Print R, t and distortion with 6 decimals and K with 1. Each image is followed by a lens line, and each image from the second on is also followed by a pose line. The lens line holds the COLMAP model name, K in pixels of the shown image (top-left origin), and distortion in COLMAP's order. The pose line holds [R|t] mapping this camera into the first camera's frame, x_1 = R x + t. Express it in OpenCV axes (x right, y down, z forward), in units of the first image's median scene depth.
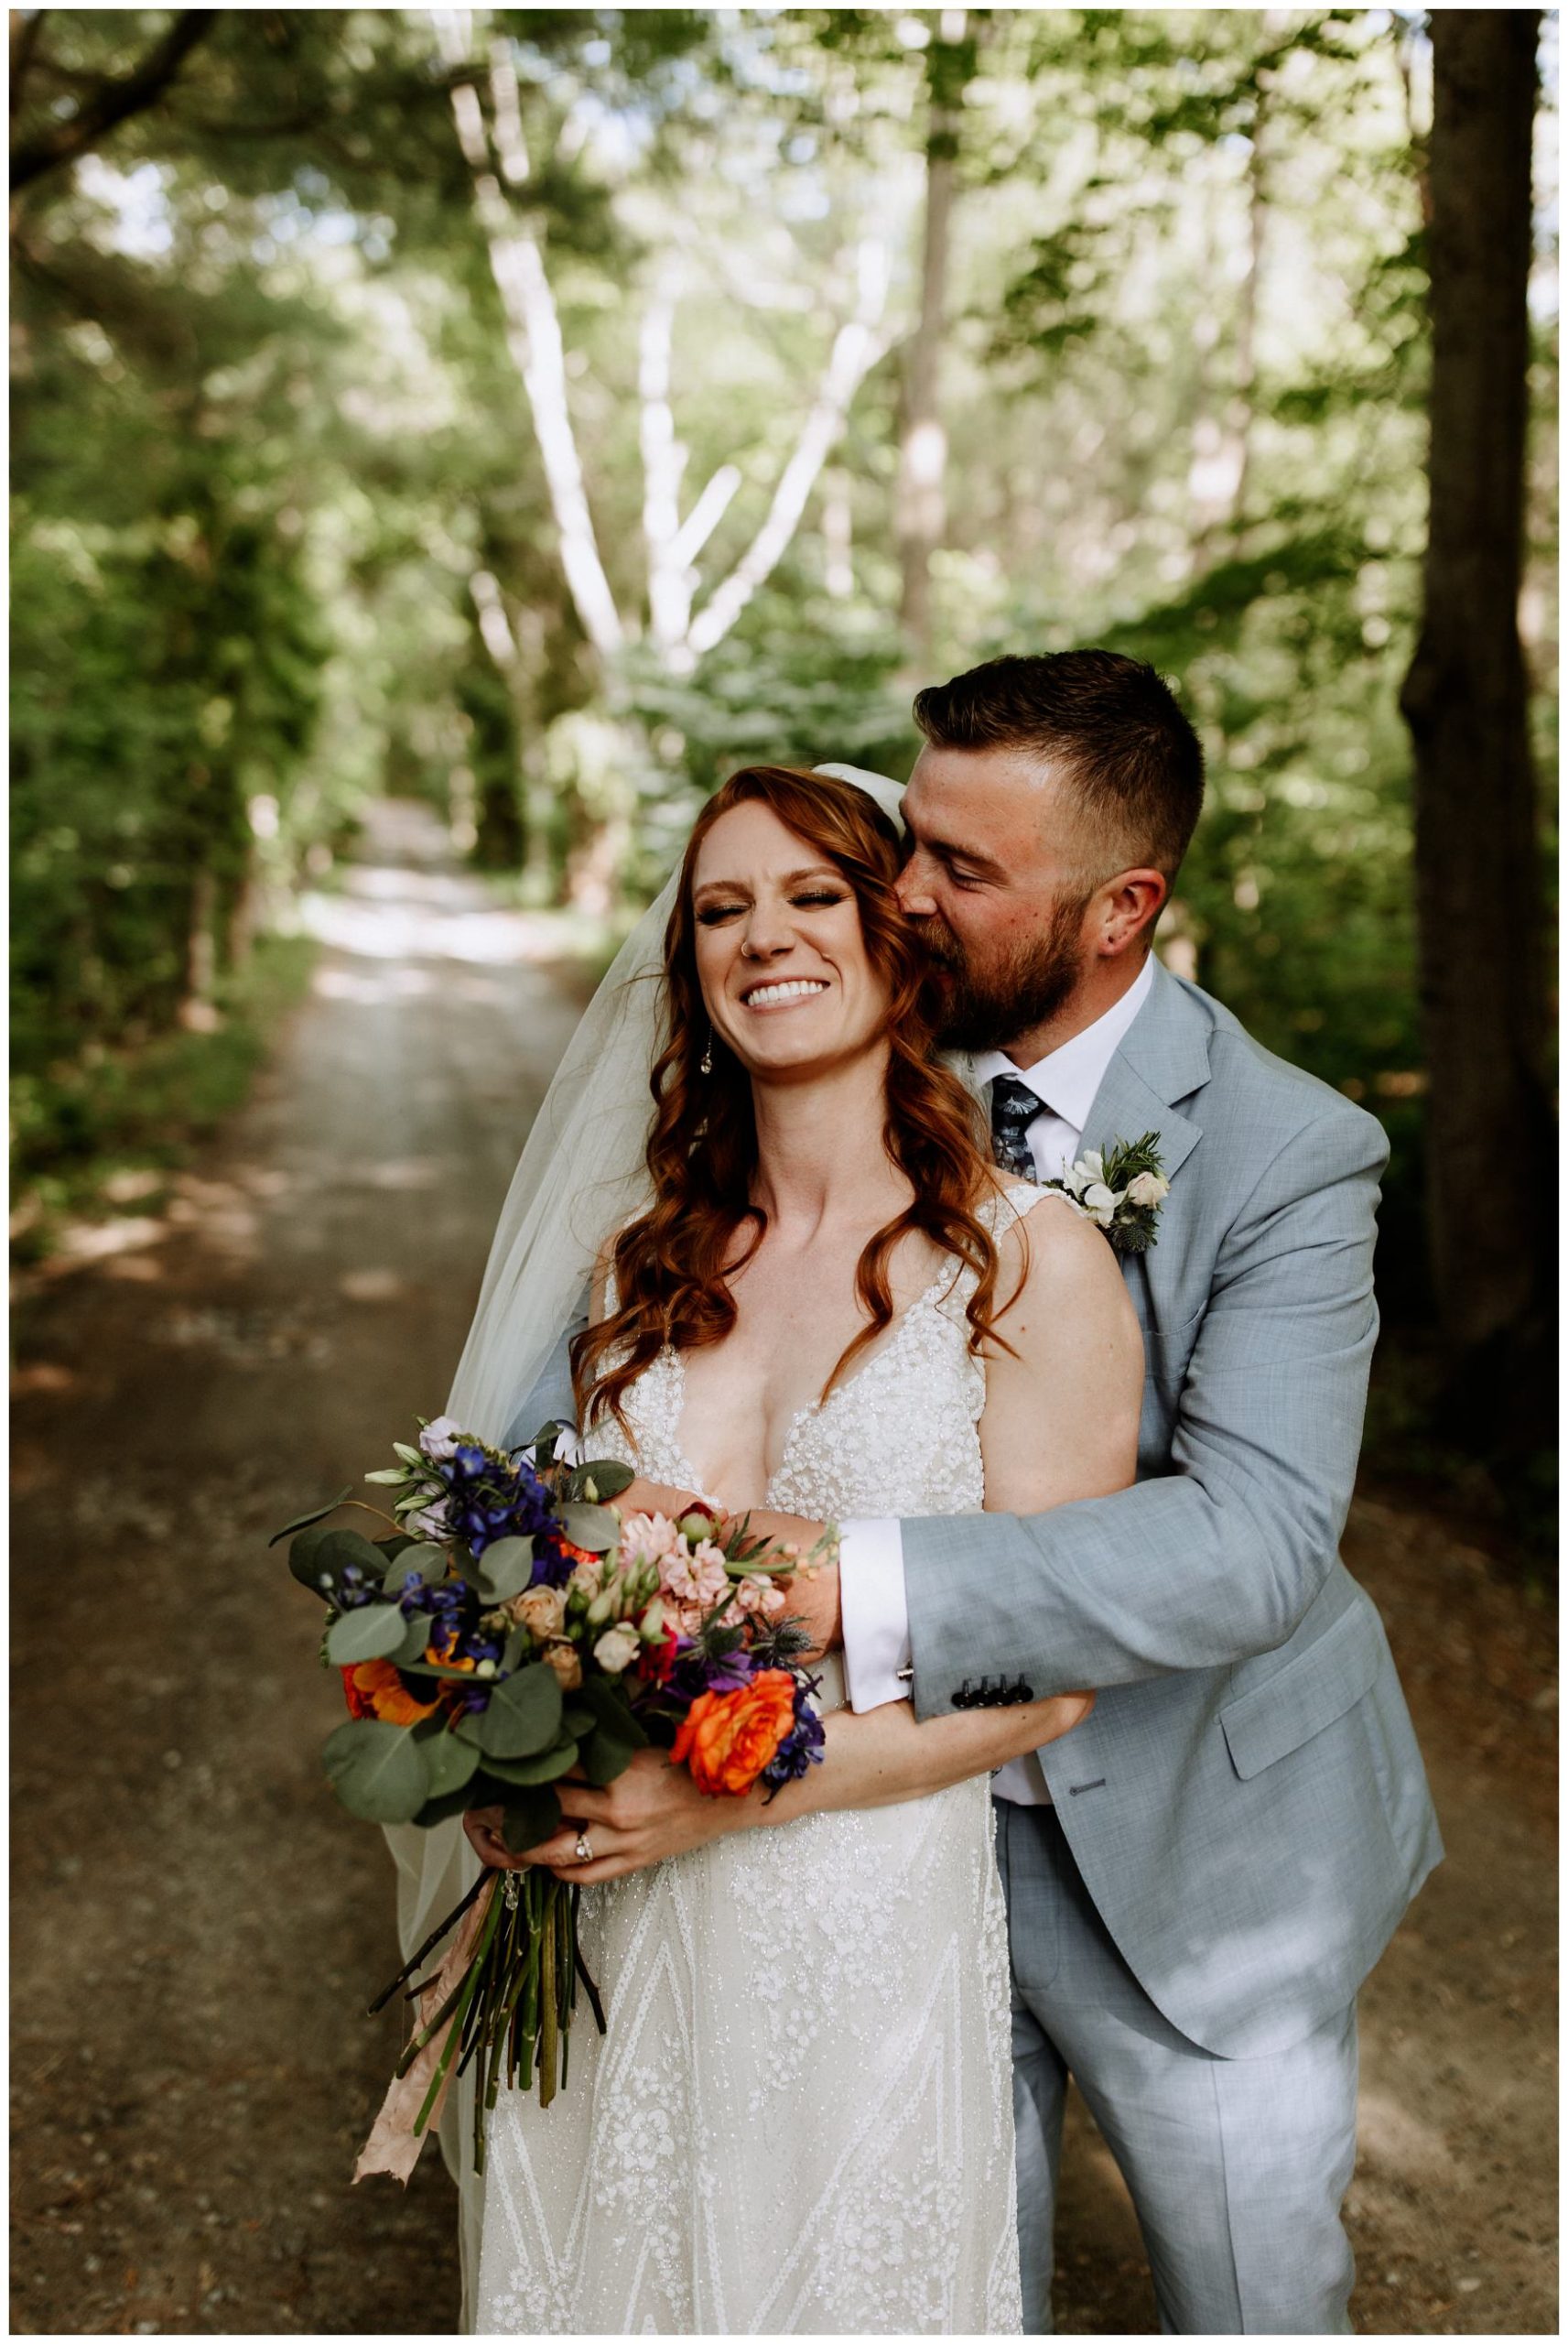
lens RADIAL K [[2262.3, 0, 779.7], [0, 2262.3, 1109.9], [0, 0, 1]] dist [-0.022619, 0.021676]
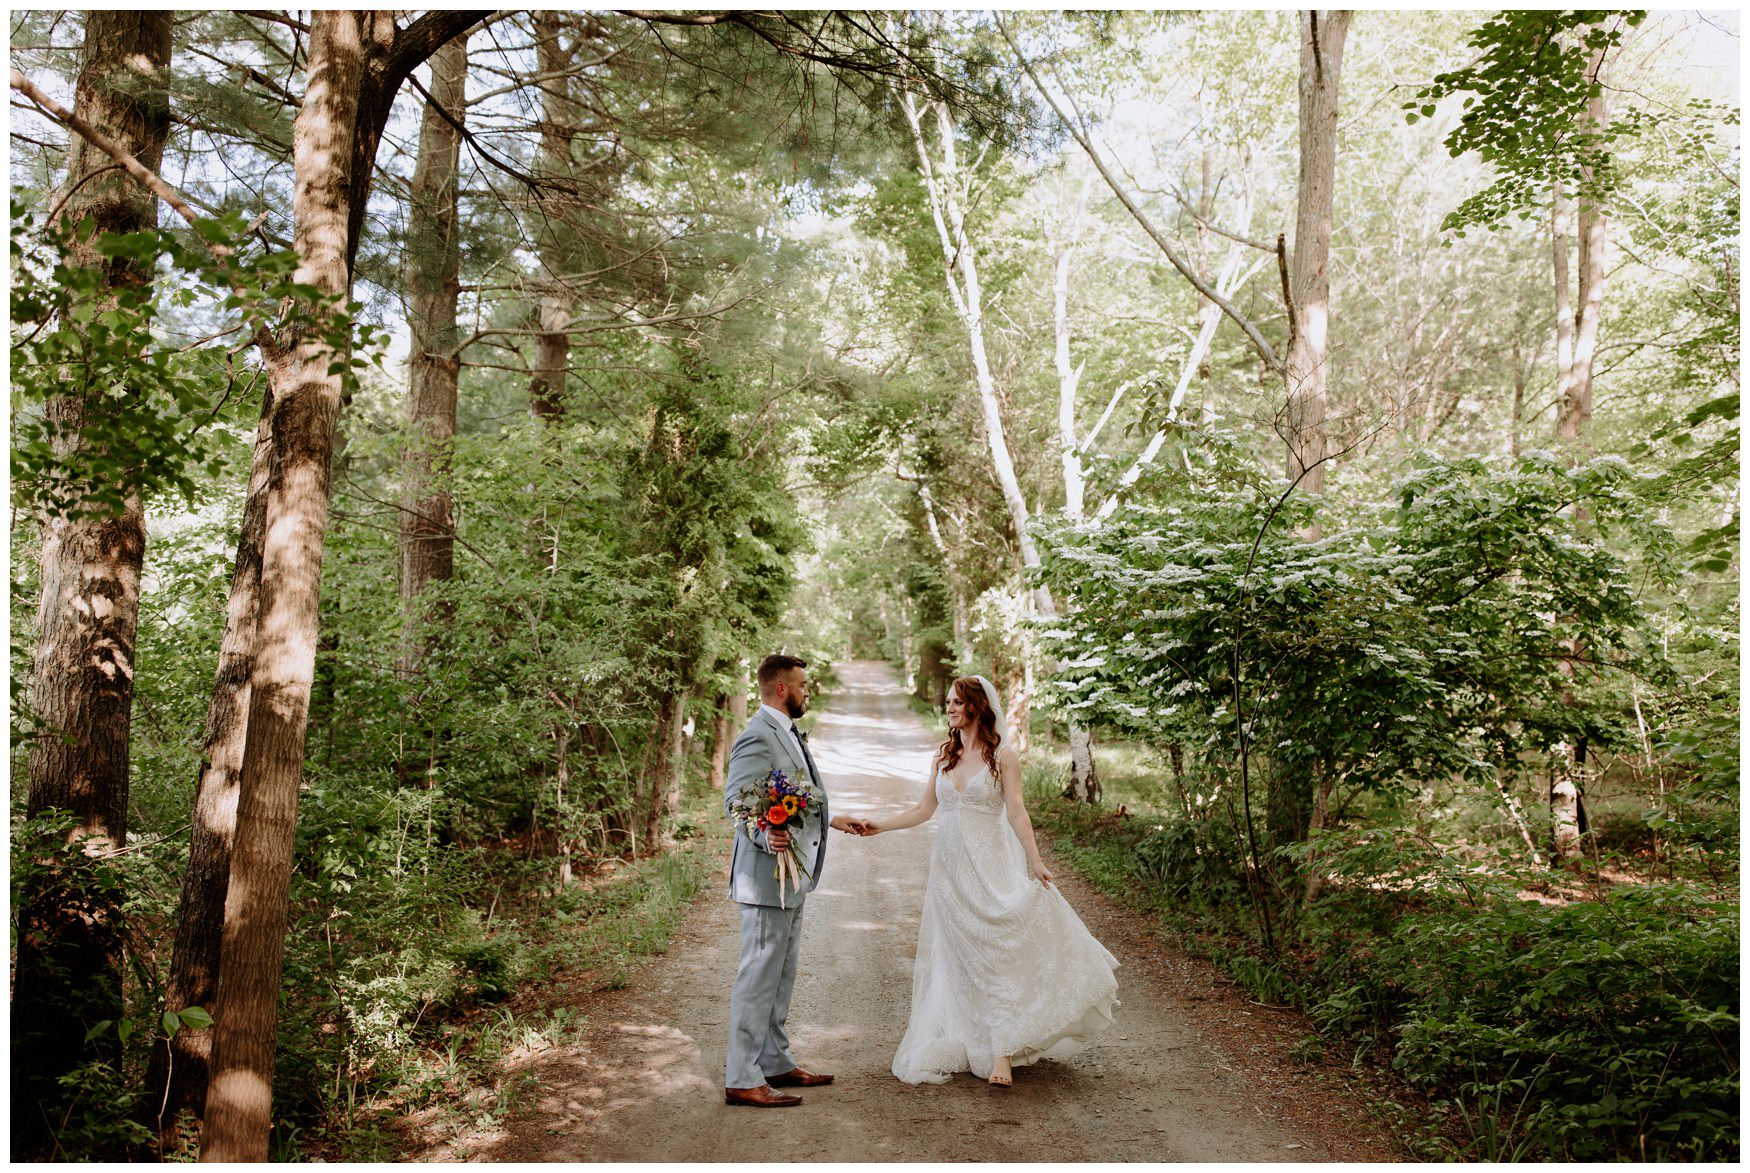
lens RADIAL K [[1689.3, 0, 905.1], [0, 1689.3, 591.5], [0, 0, 1]] dist [-0.022619, 0.021676]
pose [[0.990086, -0.018624, -0.139225, -0.019978], [-0.005777, 0.984933, -0.172840, -0.022637], [0.140346, 0.171931, 0.975060, 0.175189]]
